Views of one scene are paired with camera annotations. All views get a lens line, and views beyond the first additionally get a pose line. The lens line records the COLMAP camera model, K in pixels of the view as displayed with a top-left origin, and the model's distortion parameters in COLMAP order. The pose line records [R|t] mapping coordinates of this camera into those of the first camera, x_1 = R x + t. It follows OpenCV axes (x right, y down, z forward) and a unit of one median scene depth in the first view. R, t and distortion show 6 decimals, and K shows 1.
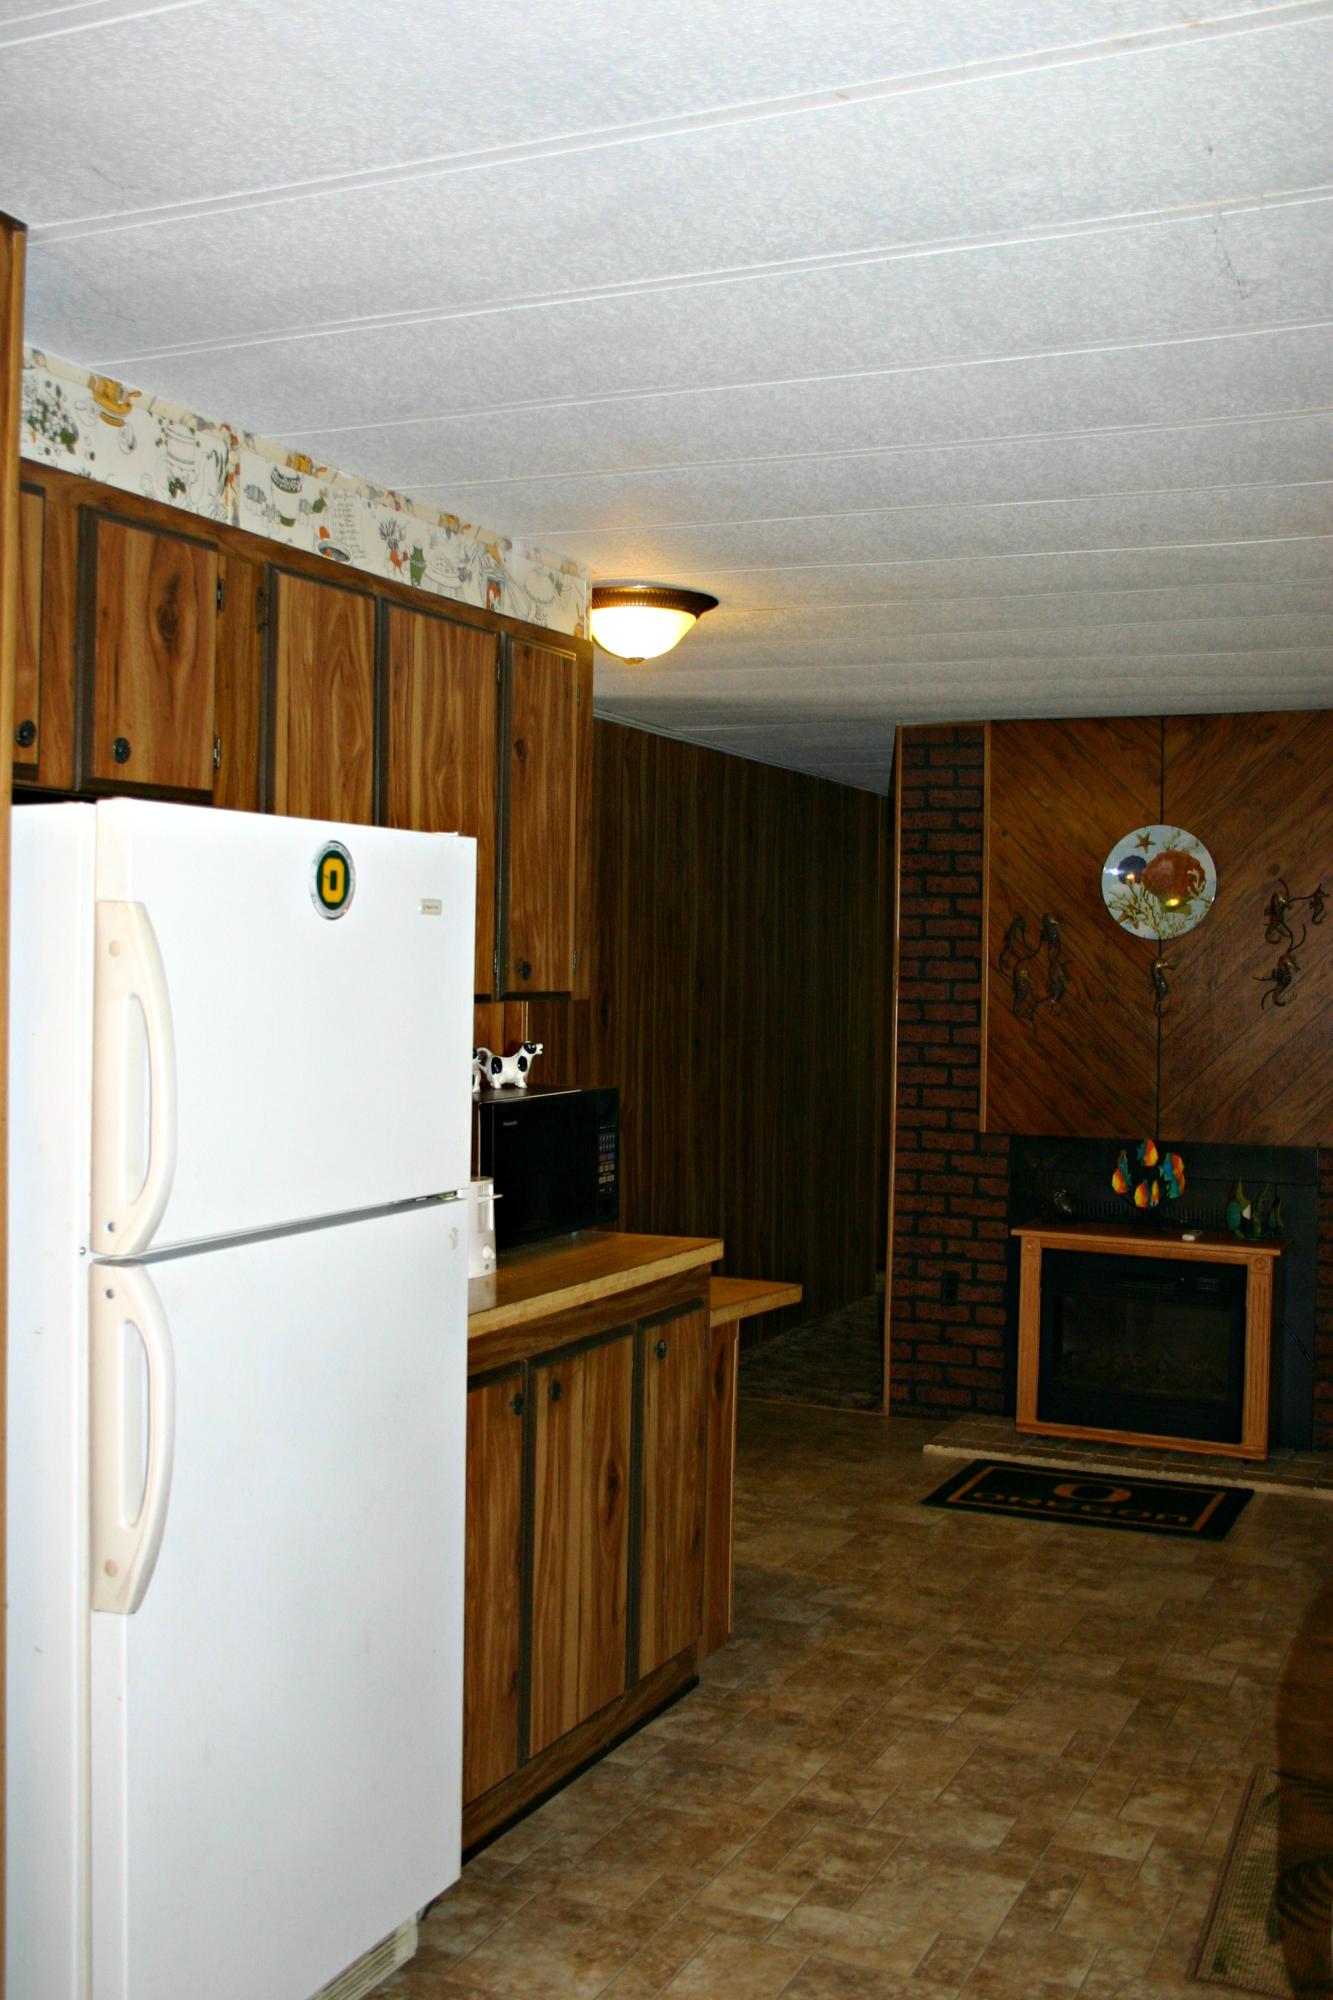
lens RADIAL K [[2107.7, 0, 666.3], [0, 2107.7, 1001.5], [0, 0, 1]] dist [0.005139, 0.000000]
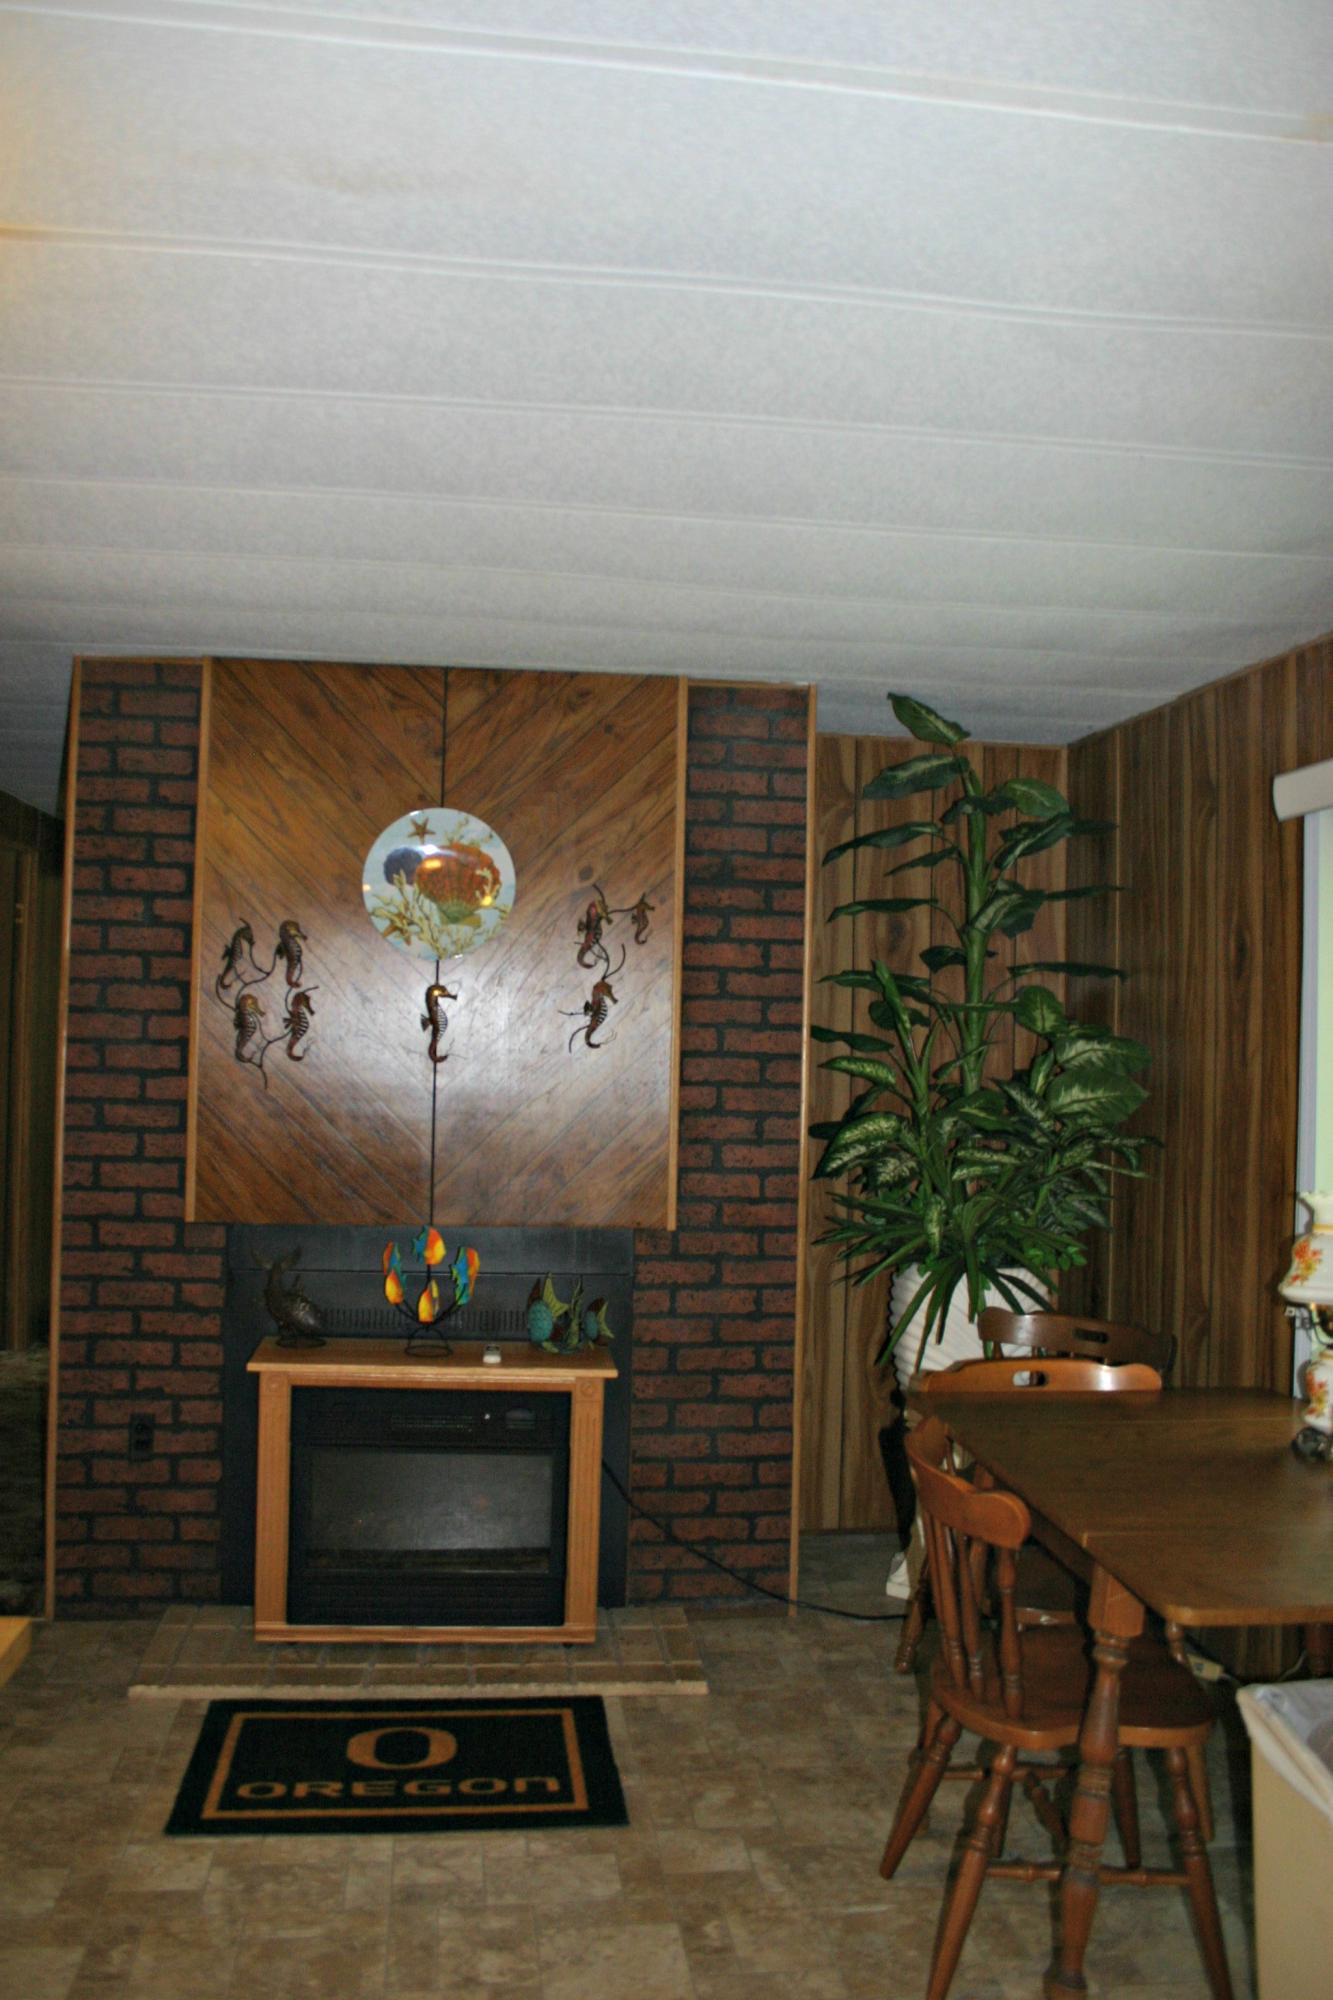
lens RADIAL K [[1657.3, 0, 662.3], [0, 1657.3, 985.6], [0, 0, 1]] dist [-0.127658, 0.087609]
pose [[0.854229, 0.017242, 0.519611, -0.005223], [-0.001684, 0.999536, -0.030399, -0.002312], [-0.519894, 0.025093, 0.853862, 0.450879]]
